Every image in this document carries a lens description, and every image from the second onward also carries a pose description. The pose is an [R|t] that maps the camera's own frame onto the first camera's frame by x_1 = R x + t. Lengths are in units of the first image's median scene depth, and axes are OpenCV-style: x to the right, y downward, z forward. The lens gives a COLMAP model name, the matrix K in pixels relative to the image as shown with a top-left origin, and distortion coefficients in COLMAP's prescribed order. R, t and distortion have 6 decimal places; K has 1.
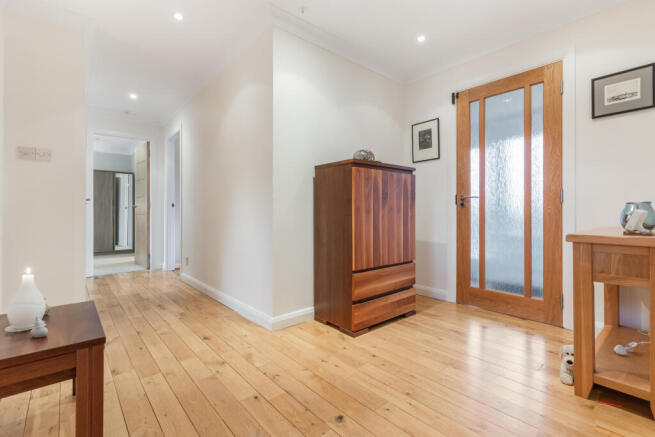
lens RADIAL K [[296.7, 0, 330.4], [0, 296.7, 218.1], [0, 0, 1]] dist [0.001306, -0.000183]
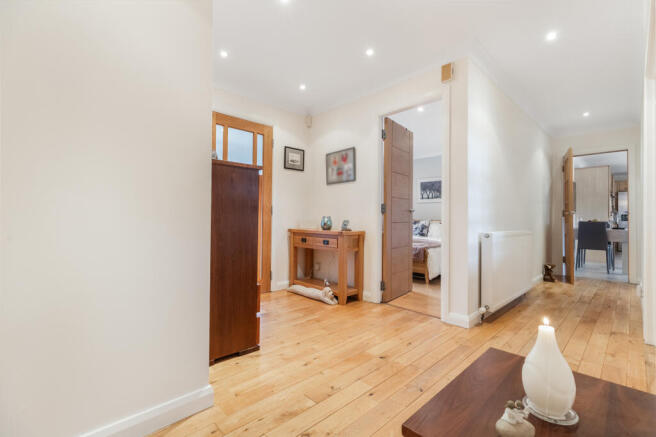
lens RADIAL K [[297.2, 0, 330.9], [0, 297.2, 218.1], [0, 0, 1]] dist [0.001306, -0.000183]
pose [[-0.057573, 0.013574, 0.998249, -0.988824], [0.009886, 0.999866, -0.013026, -0.010058], [-0.998292, 0.009119, -0.057700, 0.901930]]
